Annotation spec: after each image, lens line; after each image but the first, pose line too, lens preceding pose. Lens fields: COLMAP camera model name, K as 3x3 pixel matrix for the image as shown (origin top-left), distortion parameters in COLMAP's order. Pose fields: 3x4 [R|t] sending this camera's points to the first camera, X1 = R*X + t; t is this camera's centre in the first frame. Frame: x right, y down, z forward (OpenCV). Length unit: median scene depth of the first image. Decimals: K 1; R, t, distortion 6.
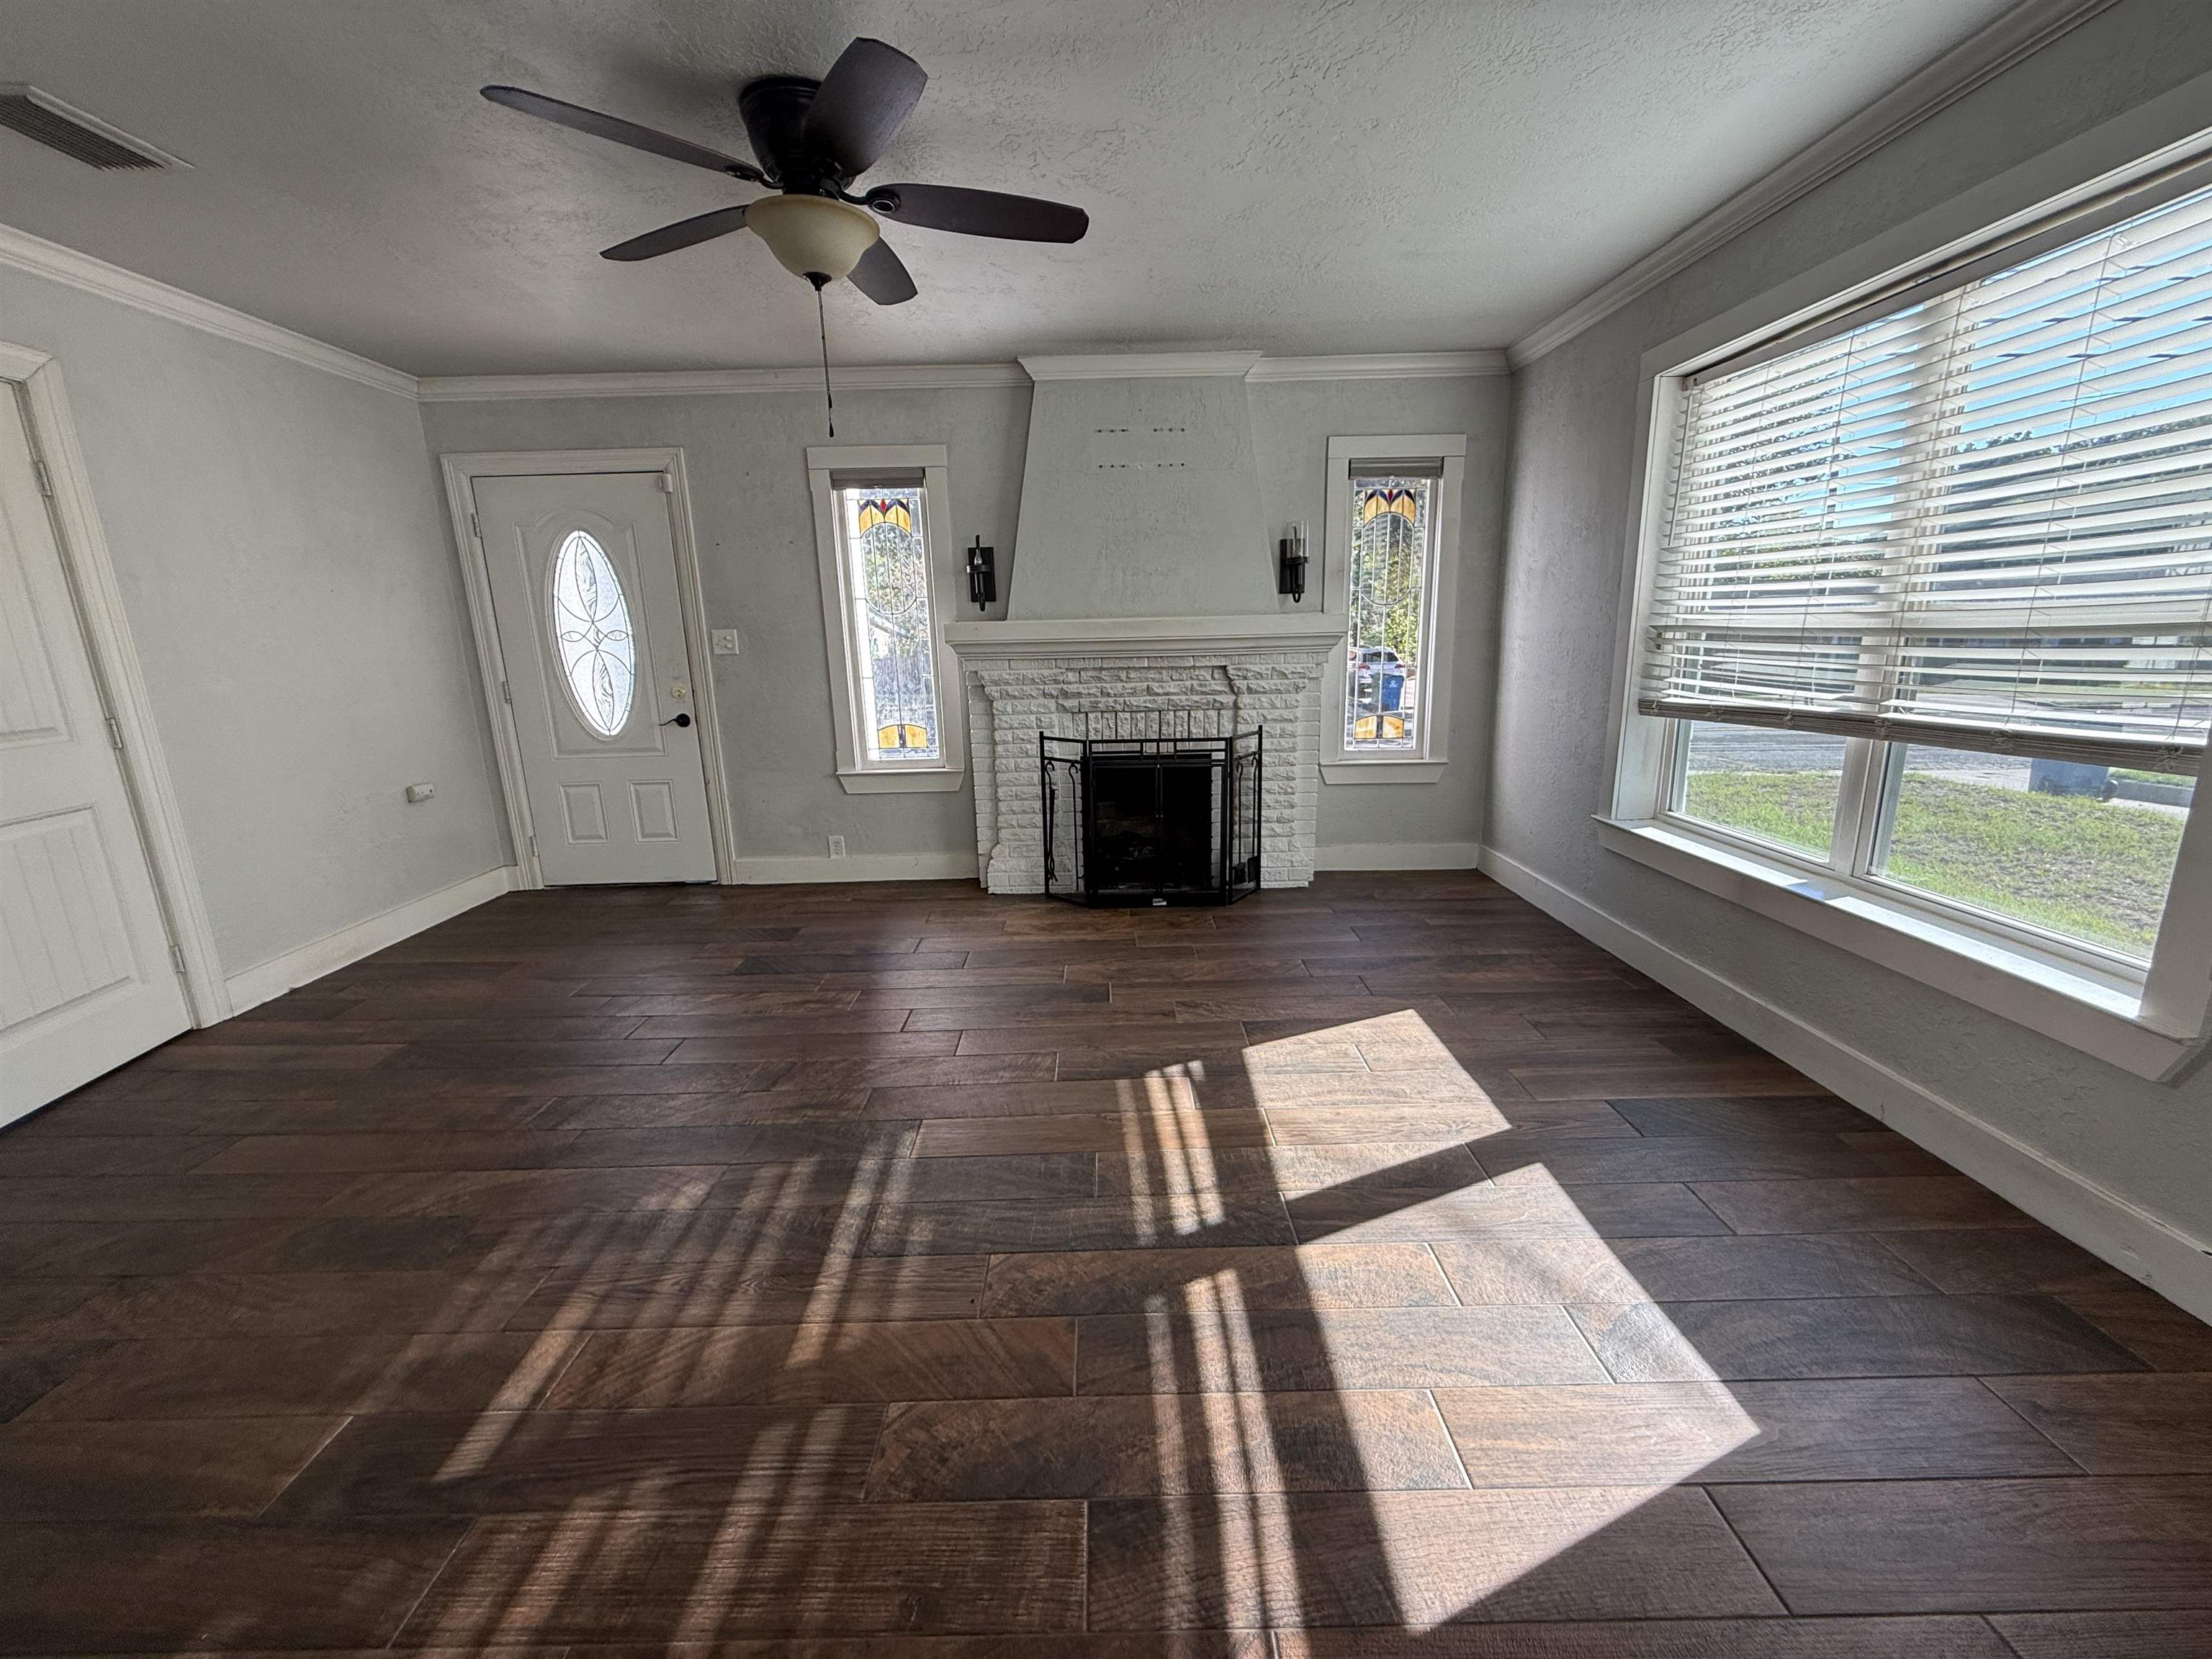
lens RADIAL K [[876.7, 0, 1099.0], [0, 876.7, 824.4], [0, 0, 1]] dist [-0.000628, -0.000236]
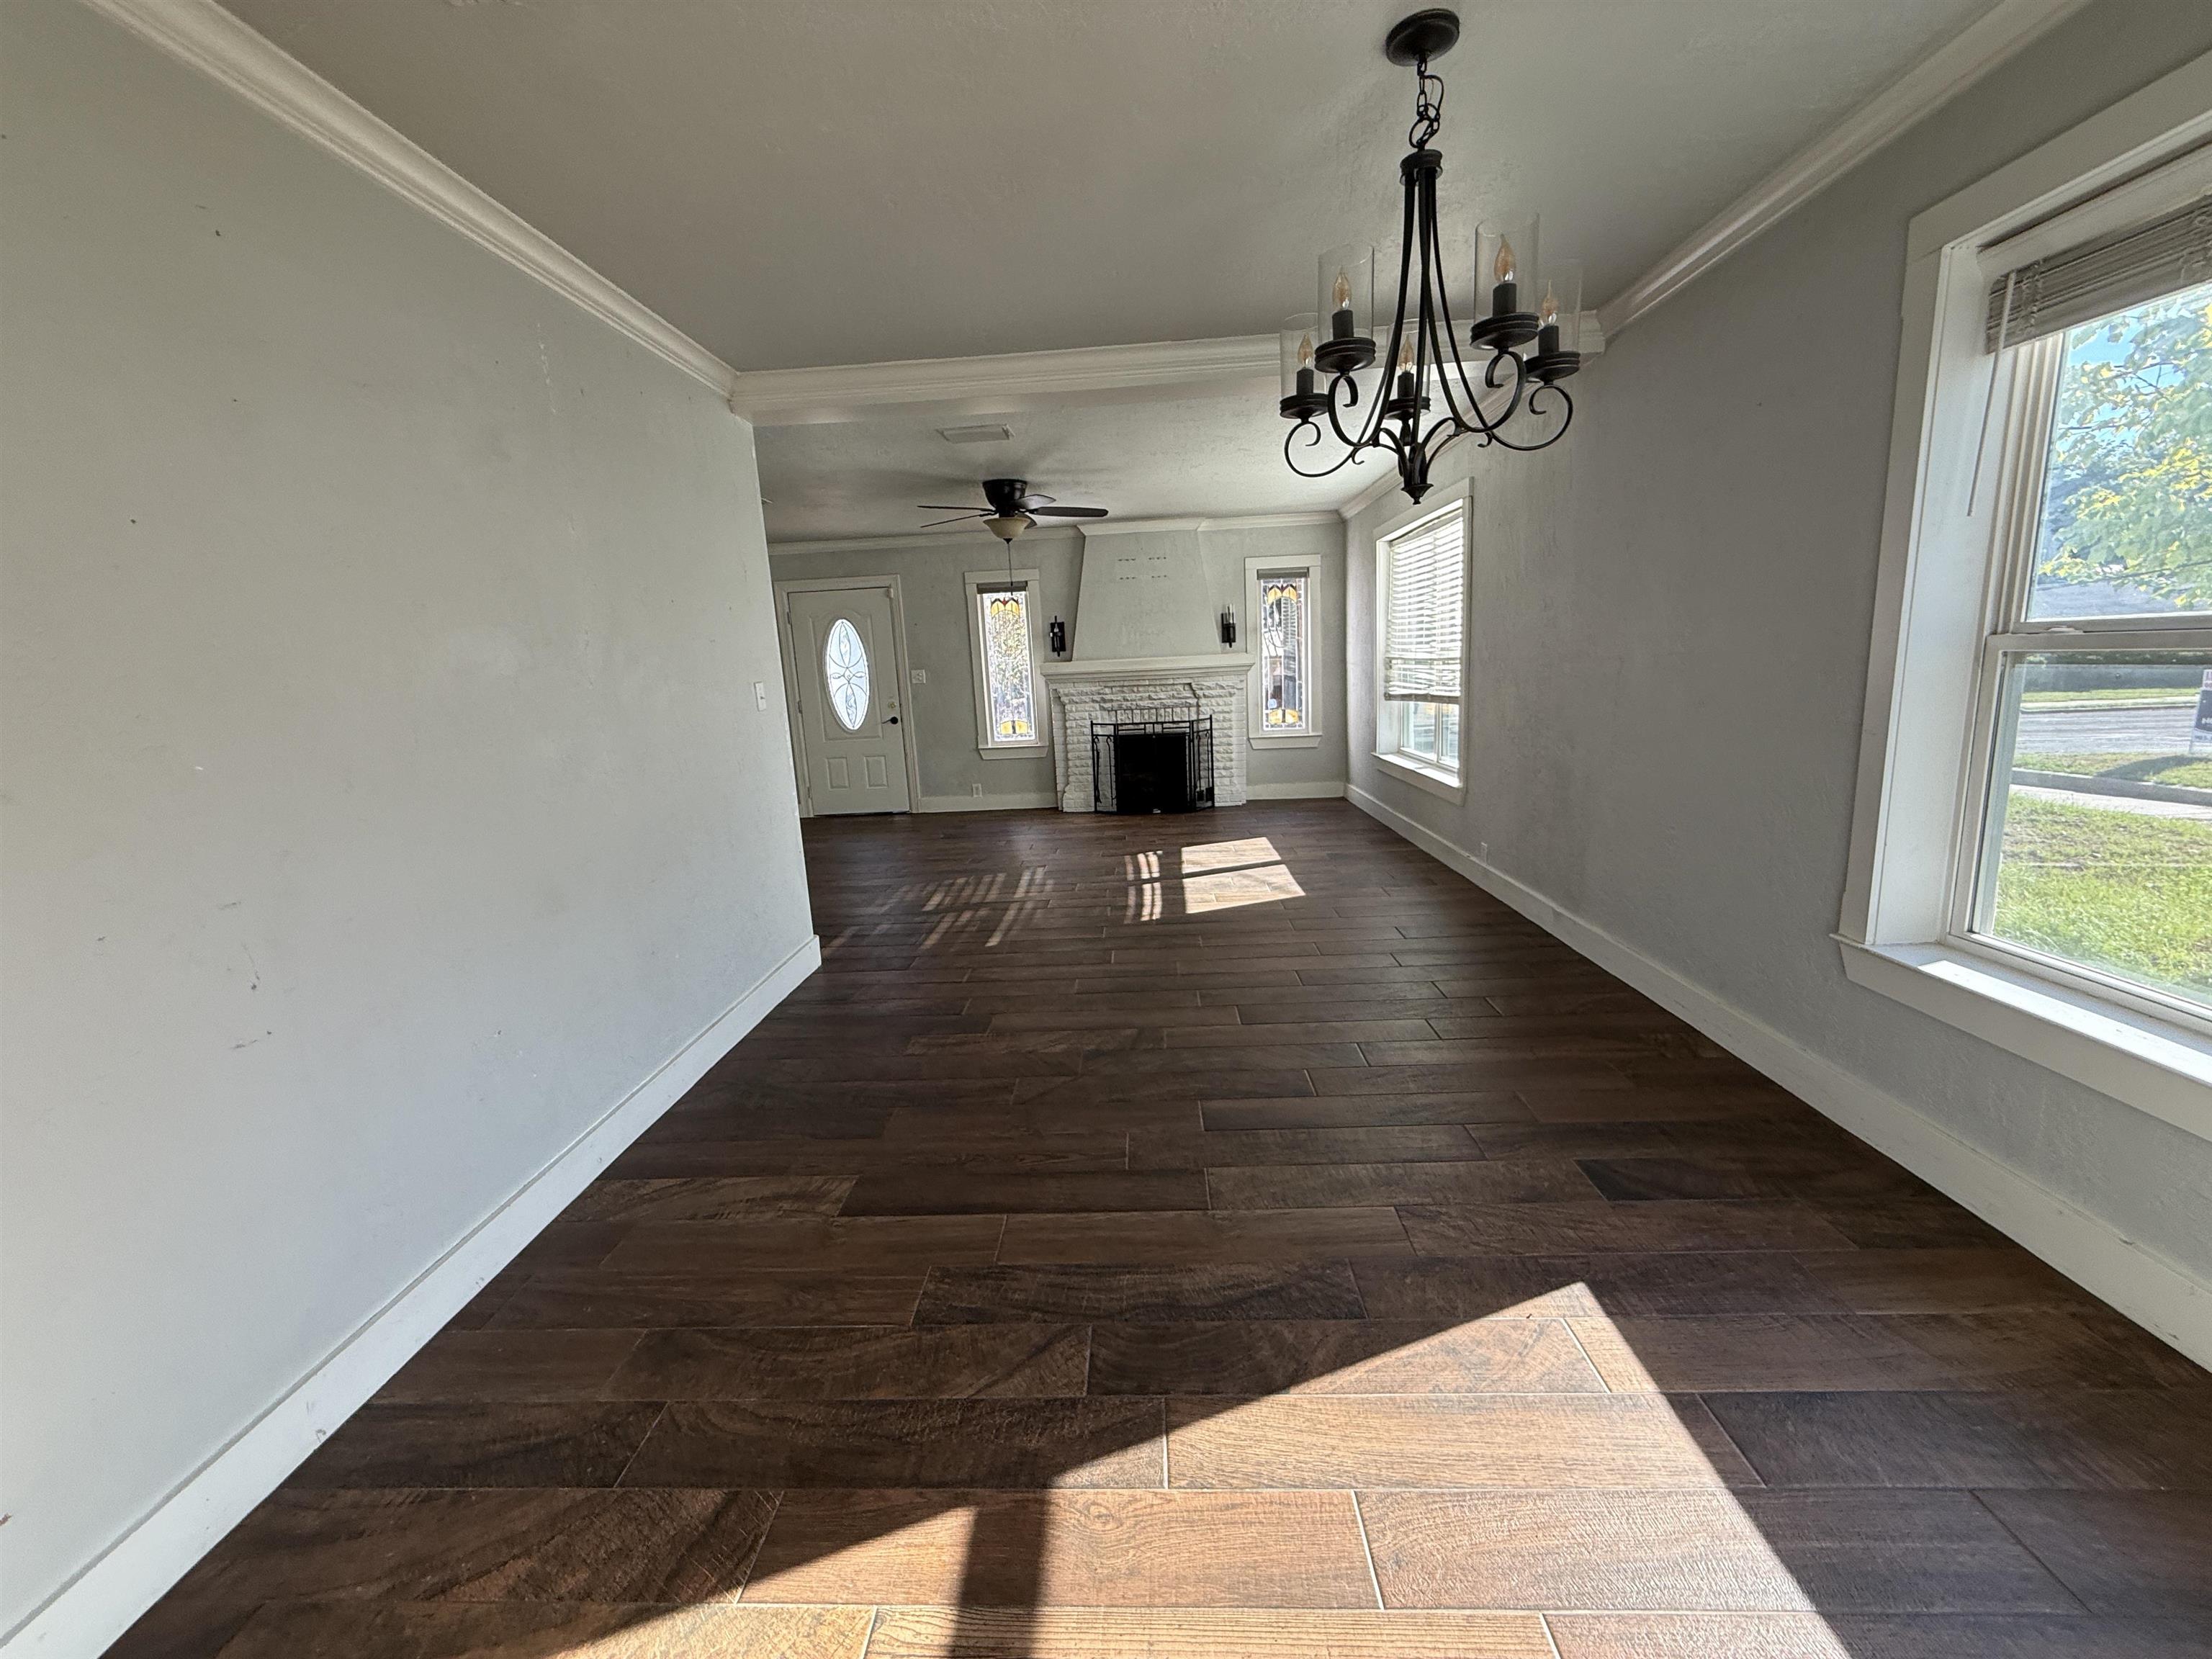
lens RADIAL K [[876.7, 0, 1109.3], [0, 876.7, 827.2], [0, 0, 1]] dist [-0.000628, -0.000236]
pose [[0.998783, -0.015419, -0.046842, 0.054442], [0.013788, 0.999295, -0.034932, 0.183548], [0.047348, 0.034244, 0.998291, -0.836213]]
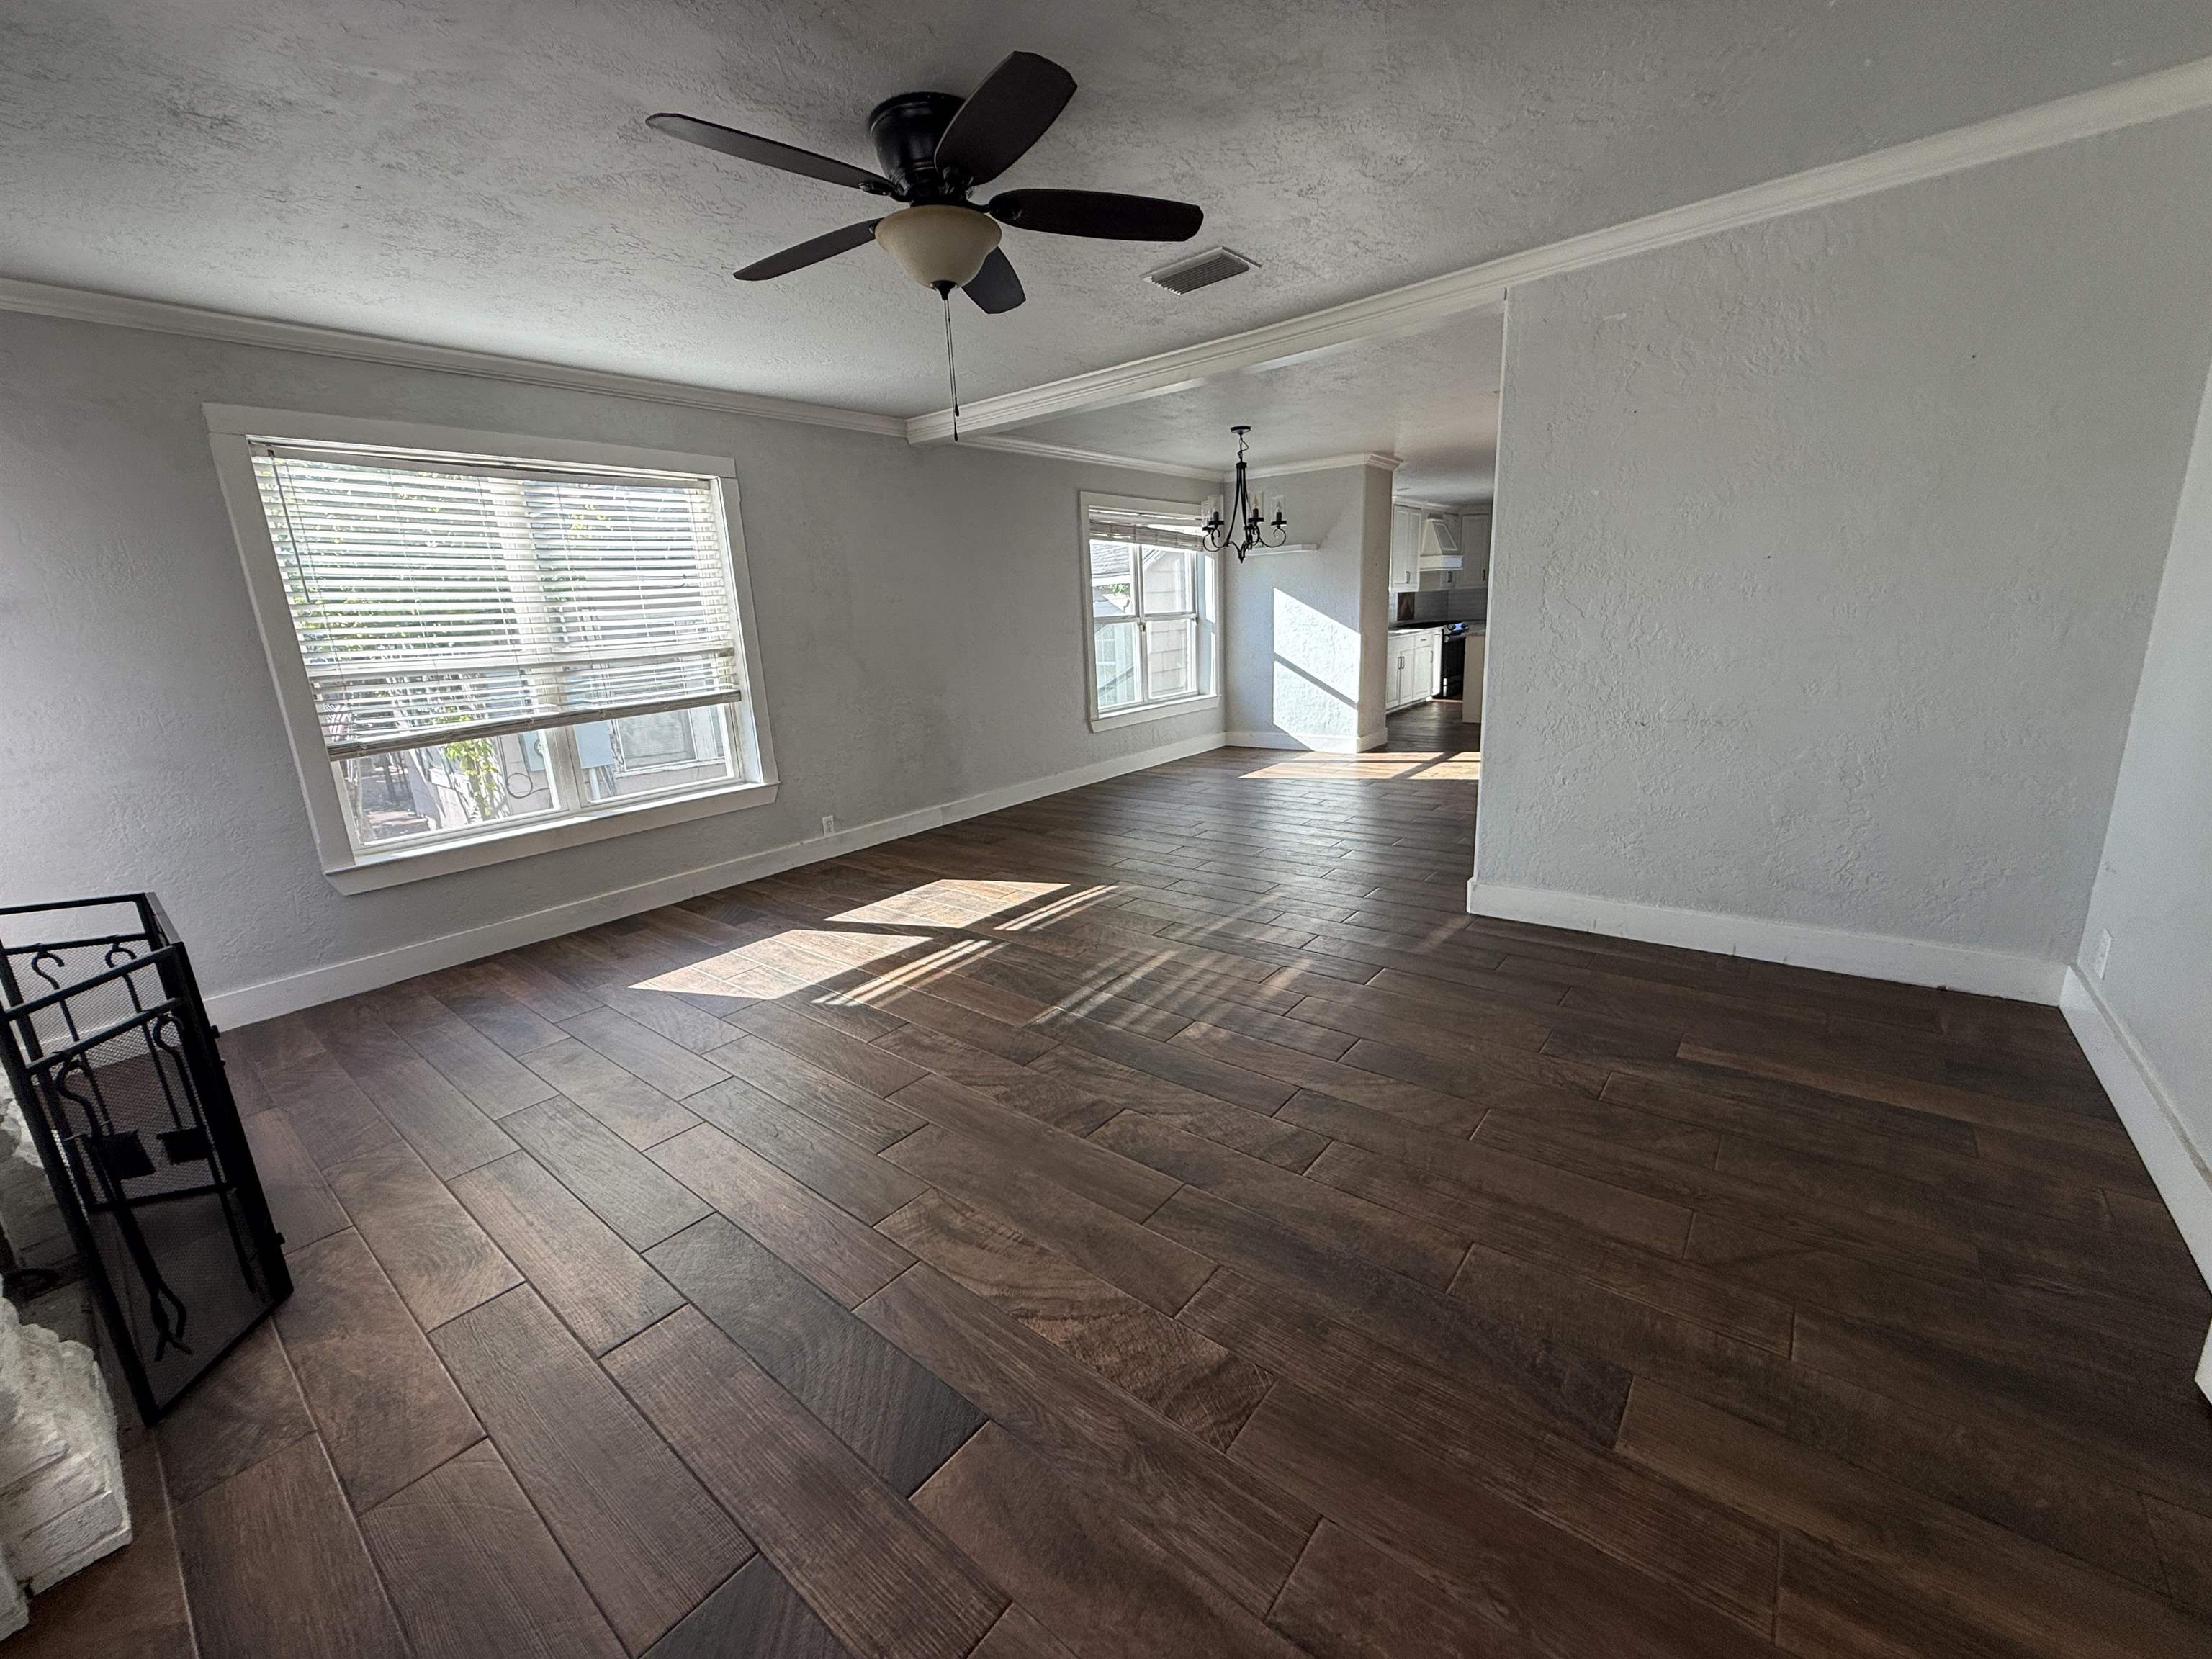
lens RADIAL K [[876.7, 0, 1099.4], [0, 876.7, 836.2], [0, 0, 1]] dist [-0.000628, -0.000236]
pose [[-0.773183, -0.087831, 0.628072, -0.594928], [0.210695, 0.898533, 0.385028, -0.201771], [-0.598160, 0.430028, -0.676225, 0.951163]]
